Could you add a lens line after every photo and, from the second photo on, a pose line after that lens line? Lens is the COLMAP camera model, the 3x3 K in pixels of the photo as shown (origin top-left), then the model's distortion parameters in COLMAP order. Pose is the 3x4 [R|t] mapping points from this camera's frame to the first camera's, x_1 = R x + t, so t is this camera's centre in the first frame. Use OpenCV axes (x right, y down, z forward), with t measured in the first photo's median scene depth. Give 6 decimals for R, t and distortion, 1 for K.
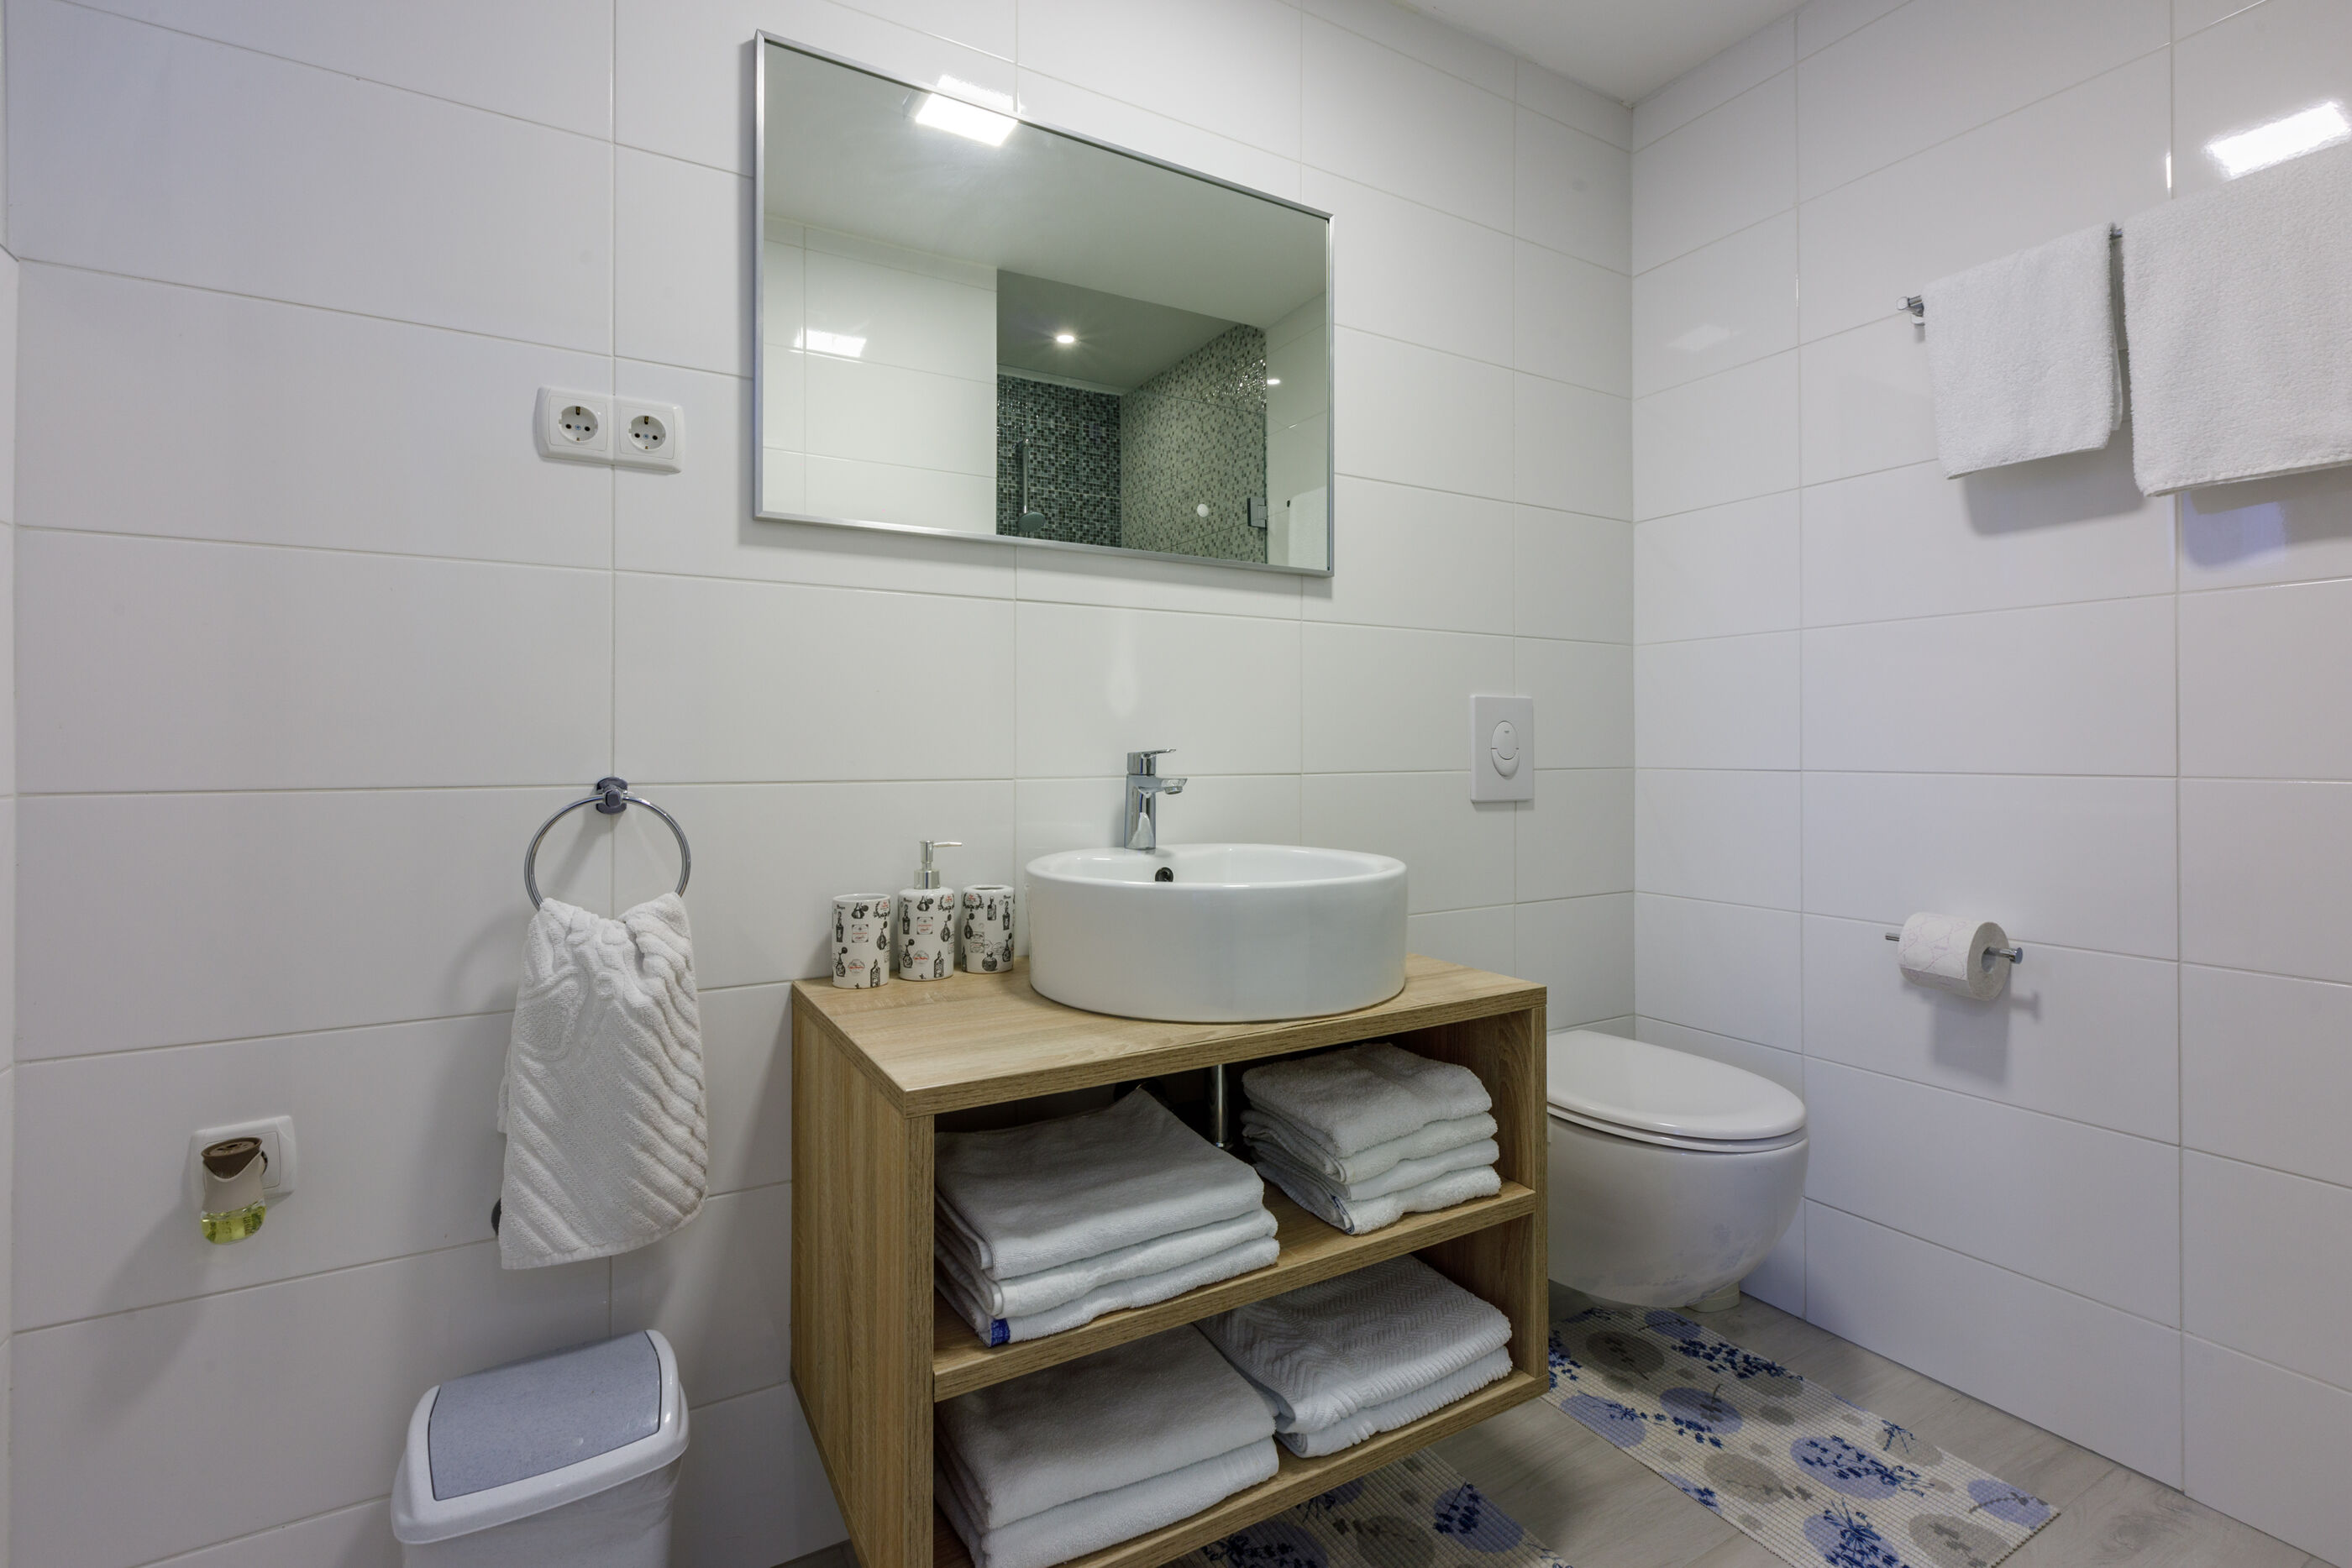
lens RADIAL K [[1068.1, 0, 1166.3], [0, 1068.1, 744.8], [0, 0, 1]] dist [-0.000354, -0.000589]
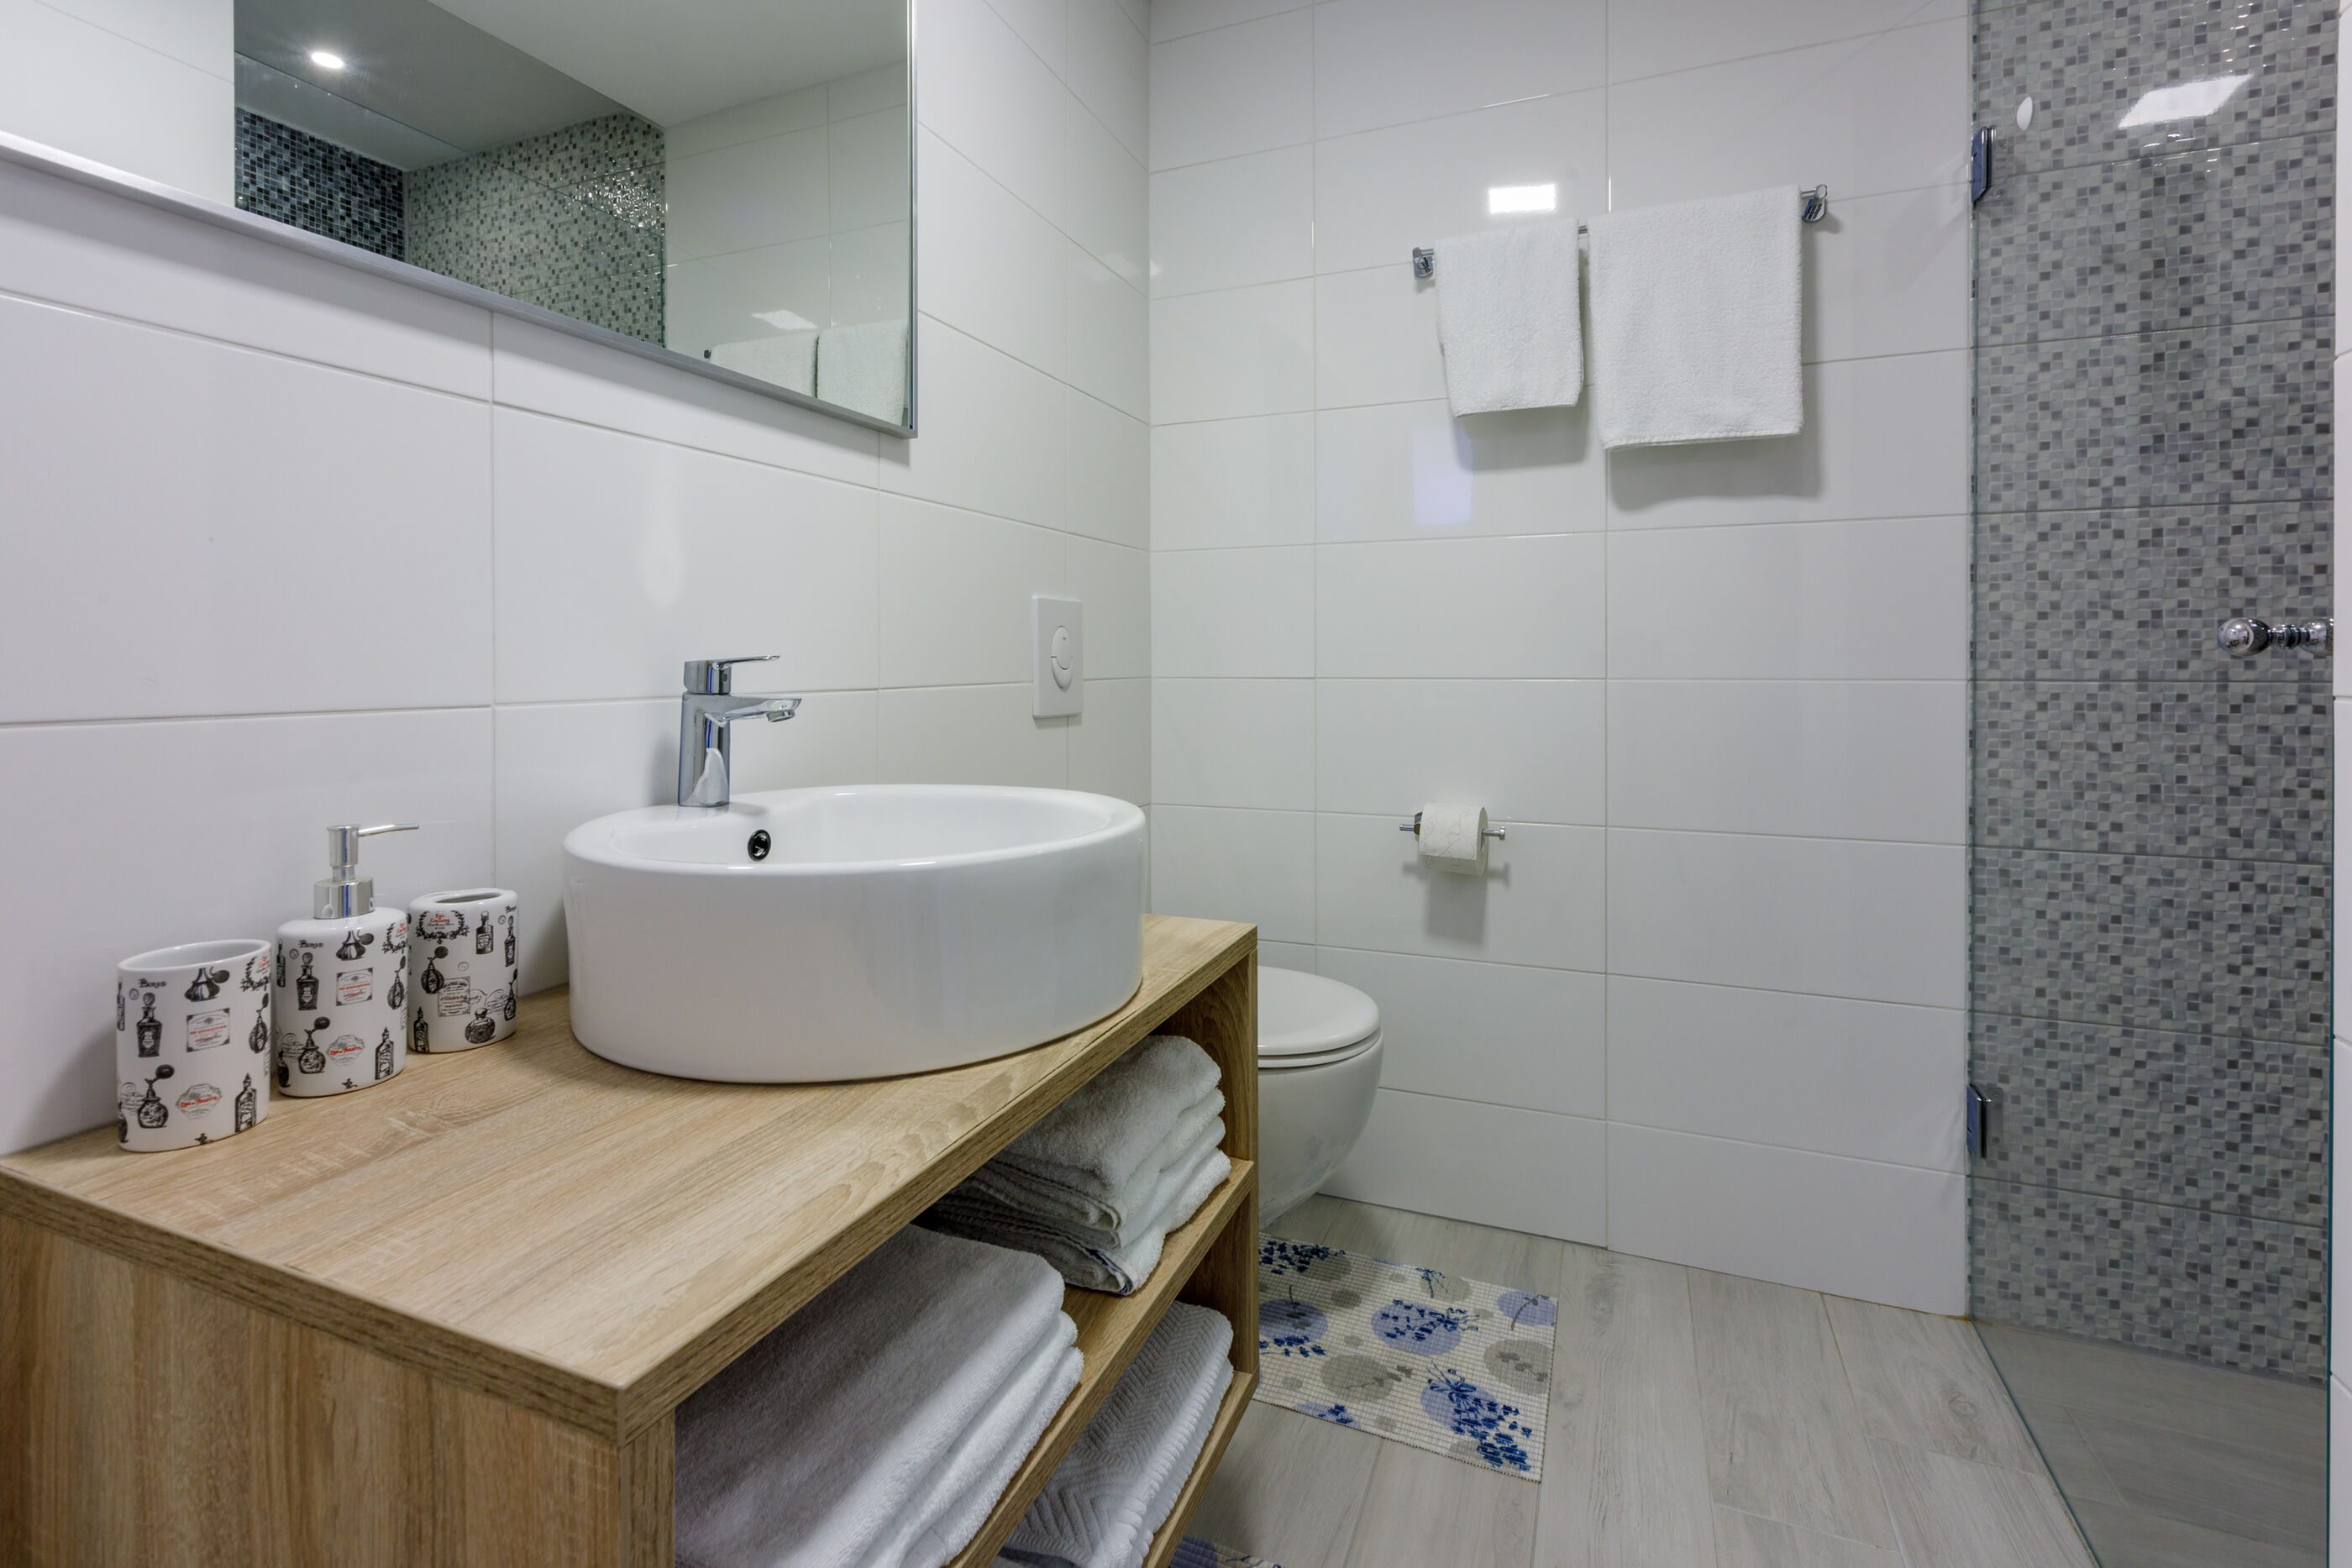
lens RADIAL K [[1068.1, 0, 1167.0], [0, 1068.1, 668.8], [0, 0, 1]] dist [-0.000354, -0.000589]
pose [[0.792222, -0.005658, 0.610207, -0.231580], [-0.000093, 0.999956, 0.009393, 0.007085], [-0.610233, -0.007498, 0.792187, 0.340442]]
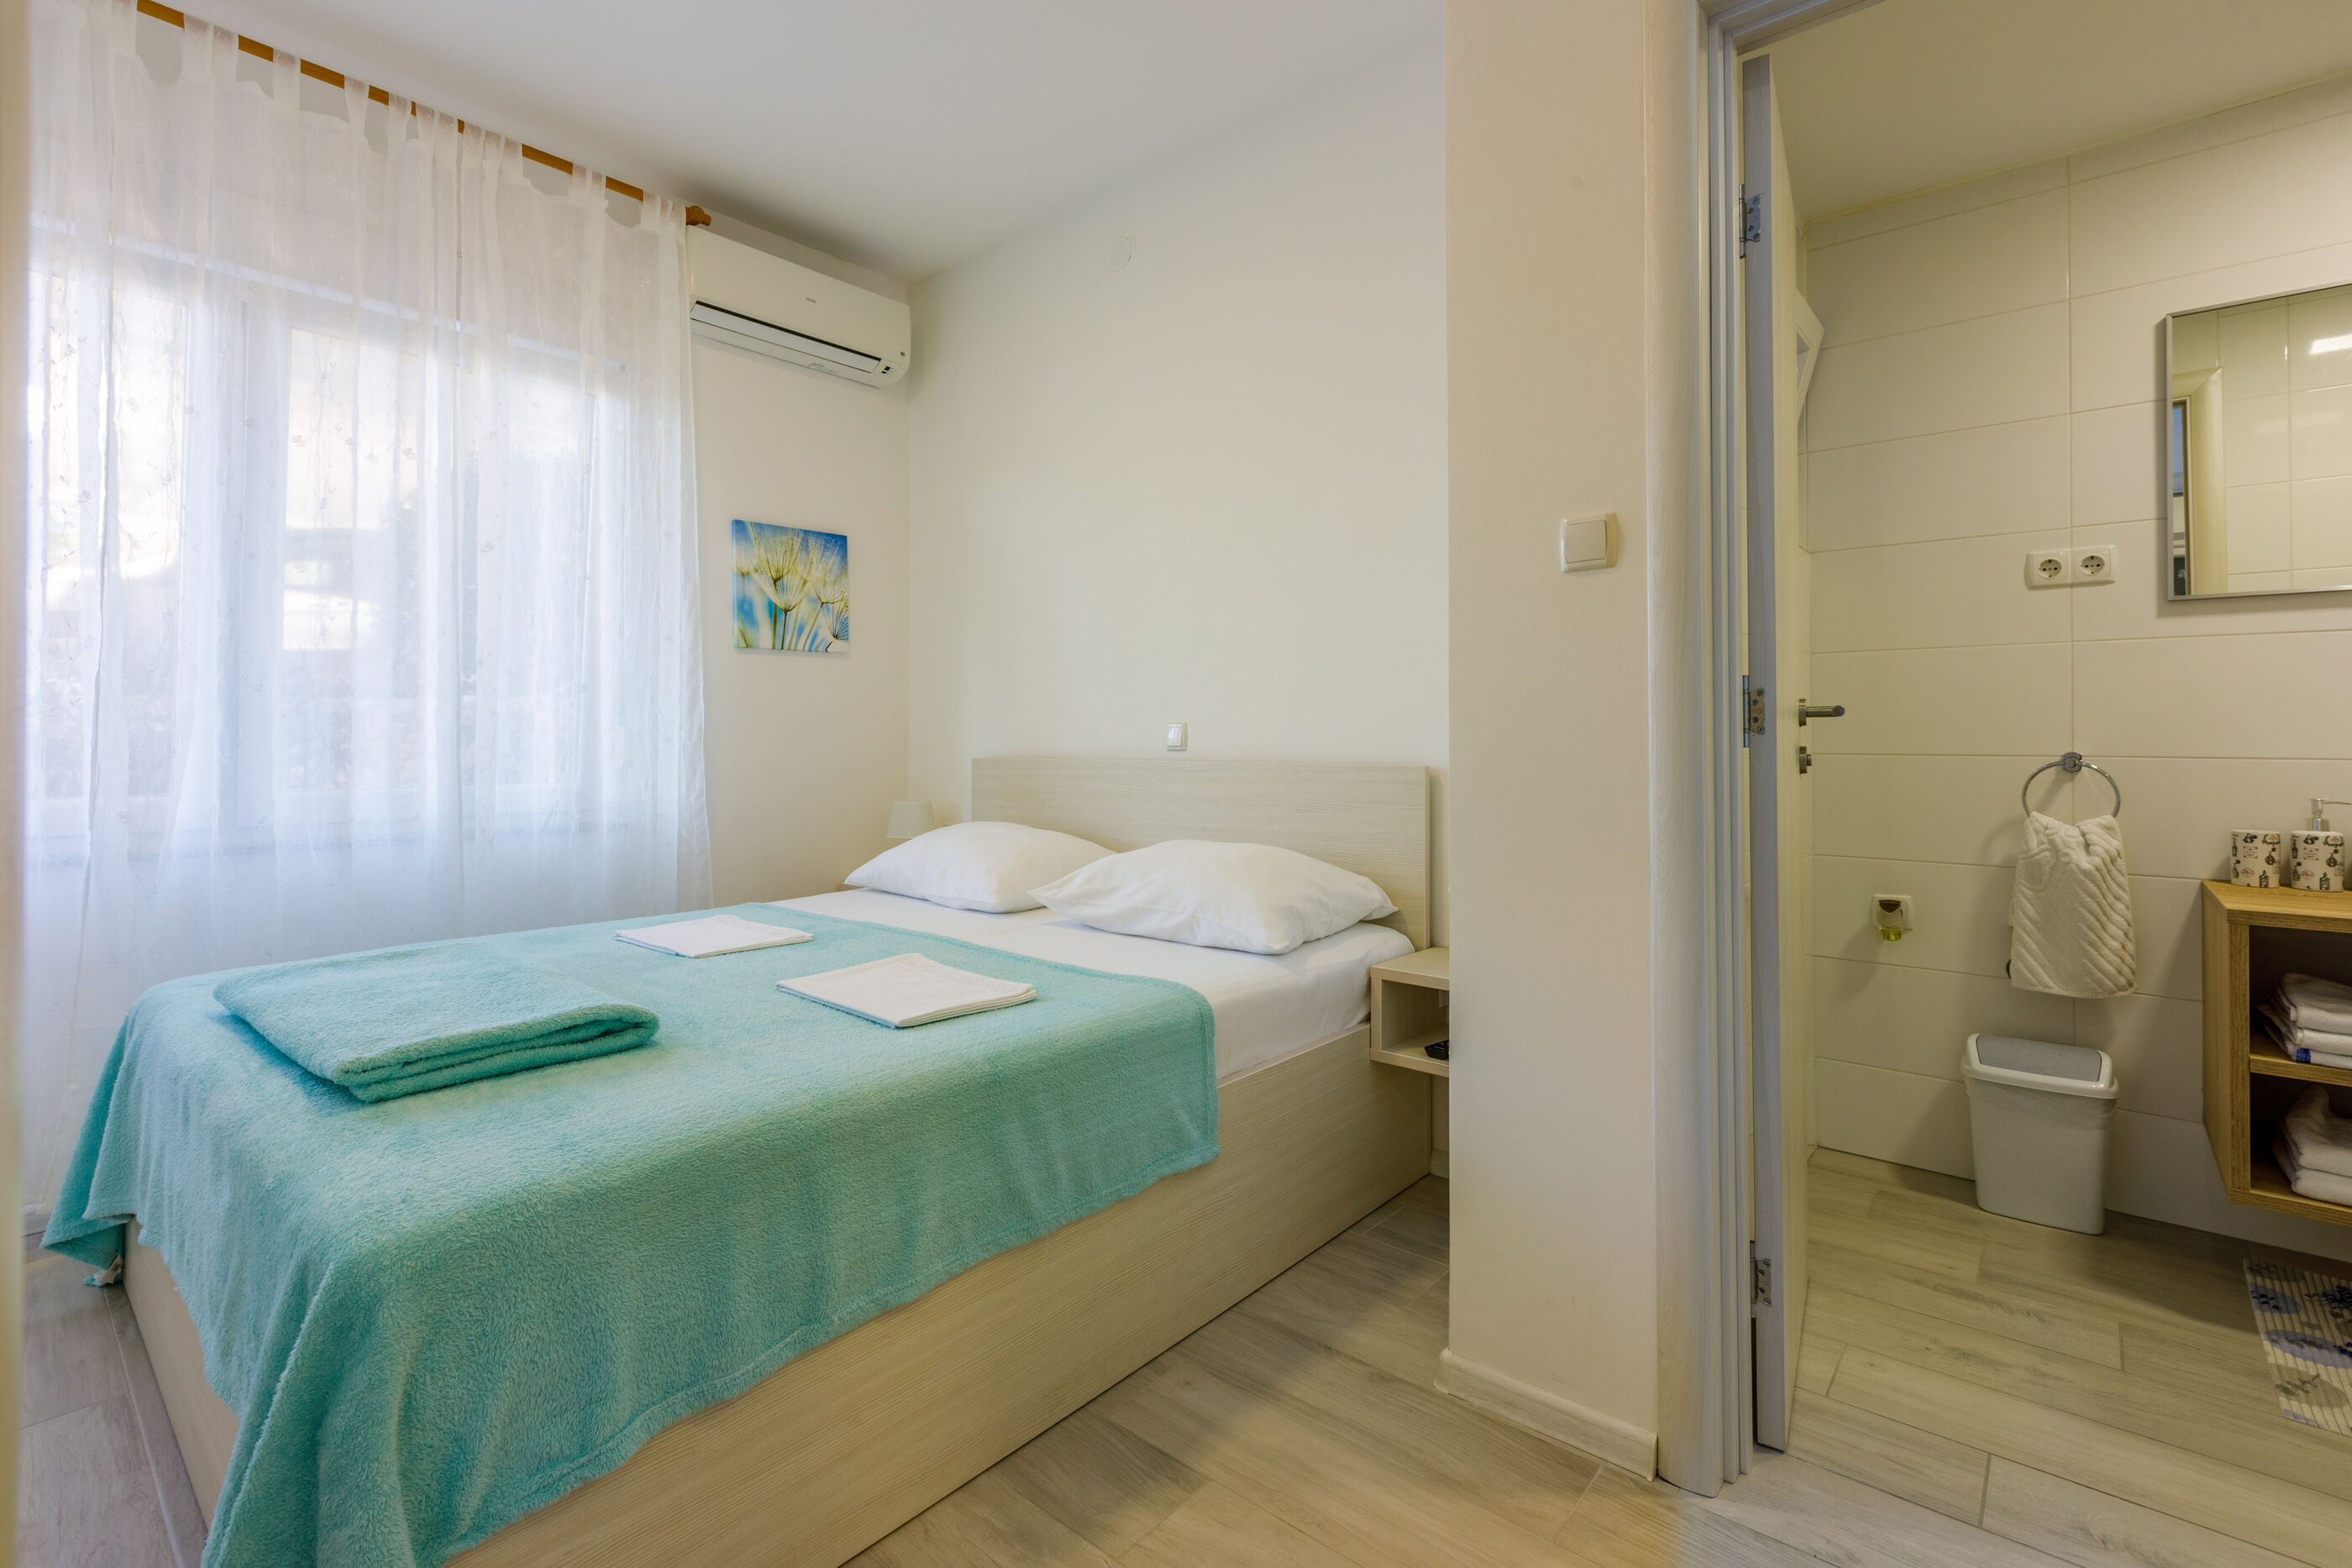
lens RADIAL K [[1068.1, 0, 1167.6], [0, 1068.1, 723.3], [0, 0, 1]] dist [-0.000354, -0.000589]
pose [[0.337018, -0.010264, -0.941442, 0.663932], [0.003027, 0.999947, -0.009818, -0.006785], [0.941493, 0.000459, 0.337032, -1.053507]]
